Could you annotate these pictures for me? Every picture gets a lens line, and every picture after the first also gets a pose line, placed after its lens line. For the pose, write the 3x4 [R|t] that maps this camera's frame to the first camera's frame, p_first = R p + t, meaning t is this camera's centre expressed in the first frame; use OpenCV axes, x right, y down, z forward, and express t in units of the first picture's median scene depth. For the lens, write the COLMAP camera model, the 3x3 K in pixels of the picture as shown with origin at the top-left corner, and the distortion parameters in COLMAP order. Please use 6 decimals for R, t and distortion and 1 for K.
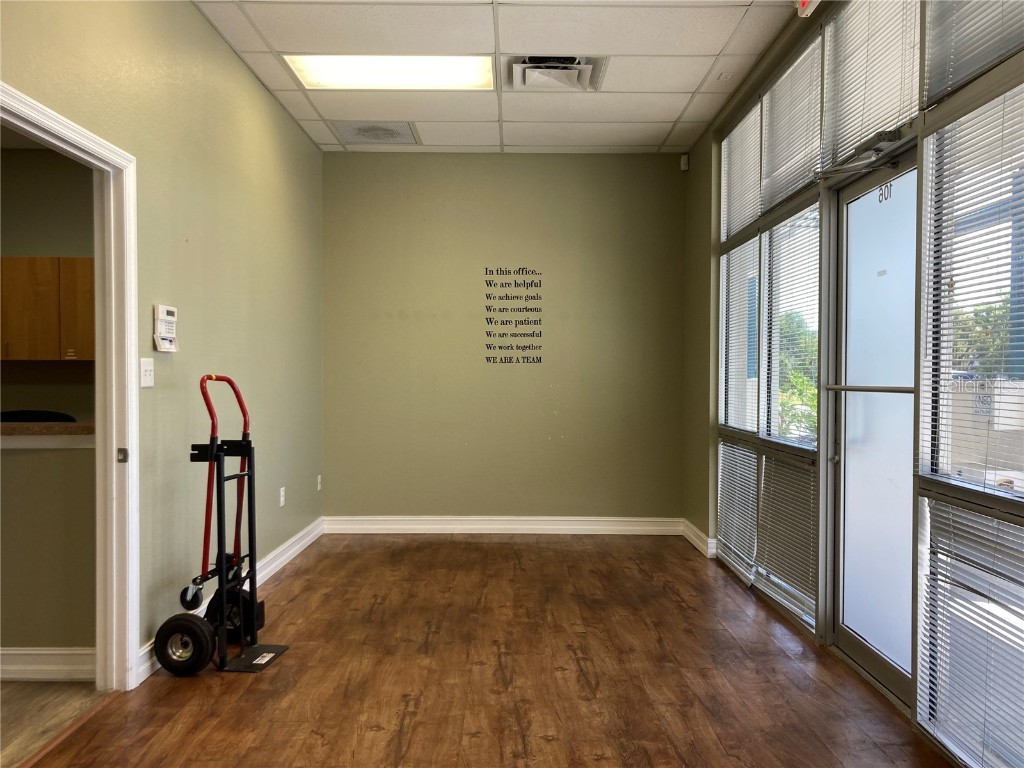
lens RADIAL K [[835.6, 0, 511.5], [0, 835.6, 383.3], [0, 0, 1]] dist [0.031310, 0.013628]
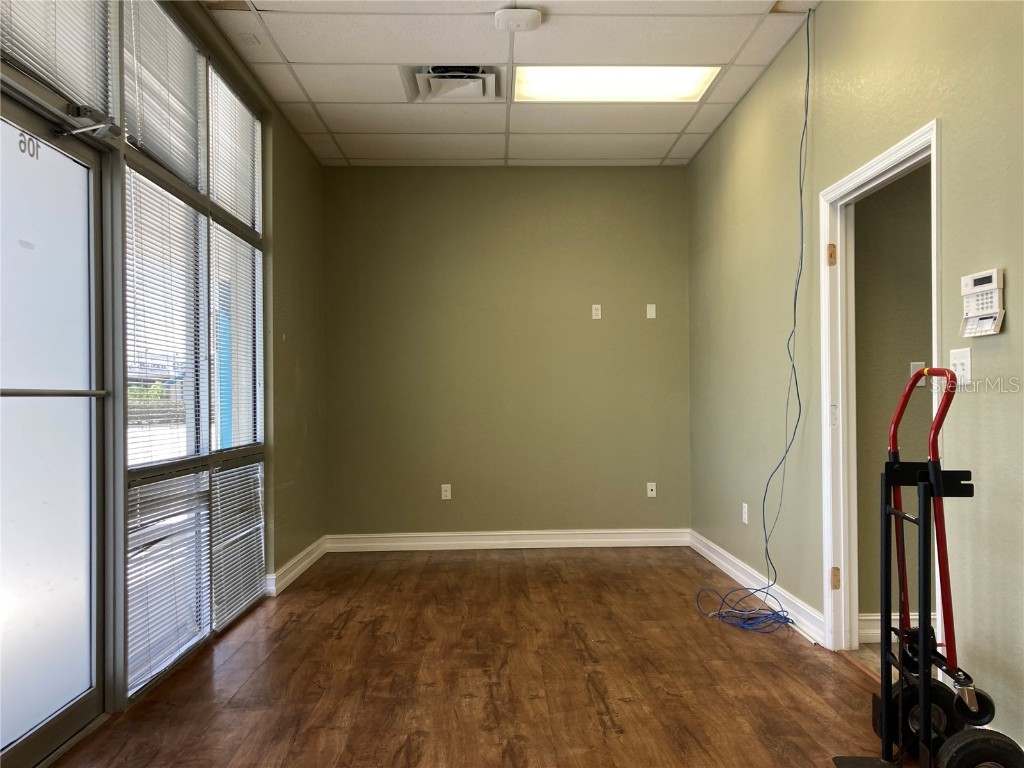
lens RADIAL K [[835.6, 0, 513.0], [0, 835.6, 387.0], [0, 0, 1]] dist [0.031310, 0.013628]
pose [[-0.999756, 0.005238, -0.021475, 0.007109], [0.005304, 0.999981, -0.003030, 0.006566], [0.021459, -0.003143, -0.999765, 2.072254]]
